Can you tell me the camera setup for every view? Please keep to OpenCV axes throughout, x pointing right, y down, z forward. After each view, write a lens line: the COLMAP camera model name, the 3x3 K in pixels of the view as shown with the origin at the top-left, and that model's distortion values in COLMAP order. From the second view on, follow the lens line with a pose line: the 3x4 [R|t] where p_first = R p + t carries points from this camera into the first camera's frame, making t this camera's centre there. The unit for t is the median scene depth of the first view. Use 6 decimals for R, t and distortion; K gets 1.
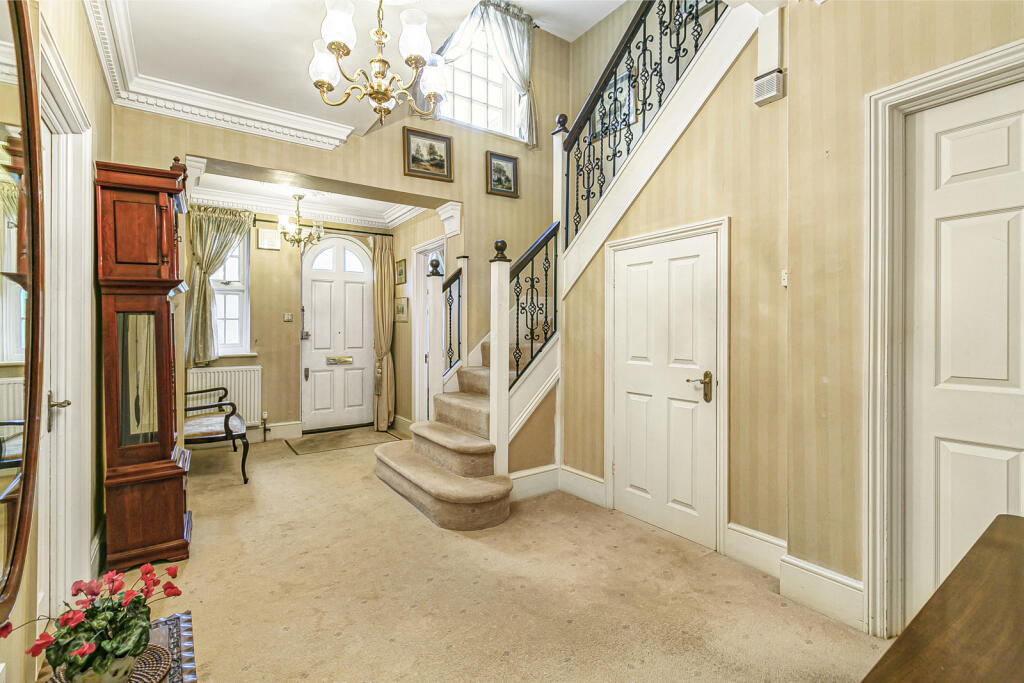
lens RADIAL K [[463.9, 0, 508.1], [0, 463.9, 335.6], [0, 0, 1]] dist [0.002776, -0.002263]
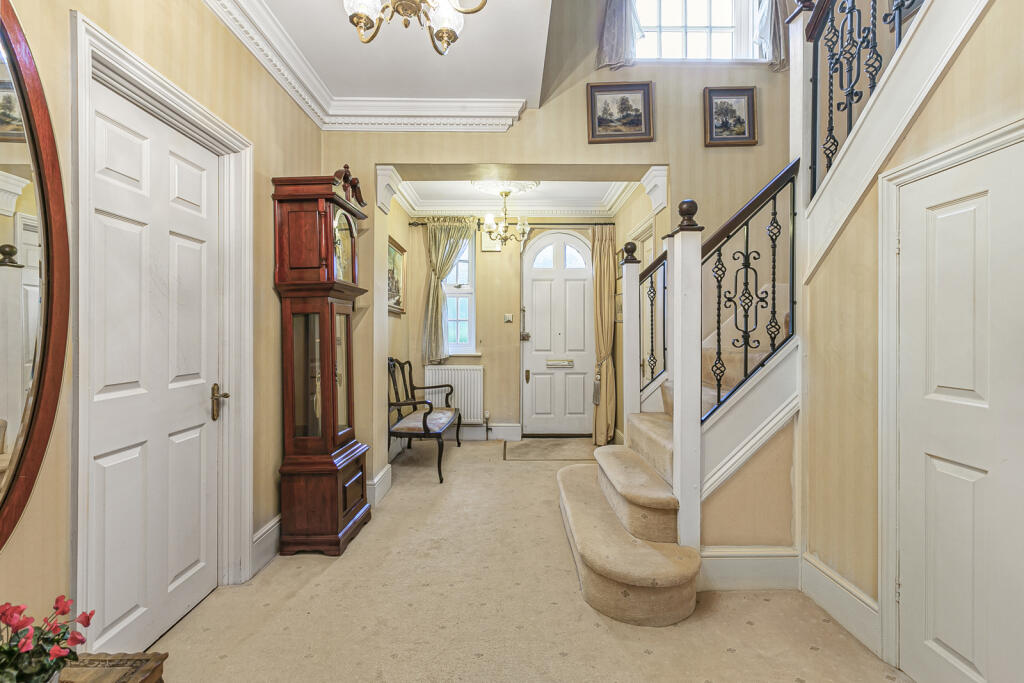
lens RADIAL K [[463.9, 0, 517.7], [0, 463.9, 330.8], [0, 0, 1]] dist [0.002776, -0.002263]
pose [[0.827392, 0.004536, -0.561607, 0.150532], [-0.011830, 0.999886, -0.009354, -0.004575], [0.561501, 0.014383, 0.827351, 0.281186]]
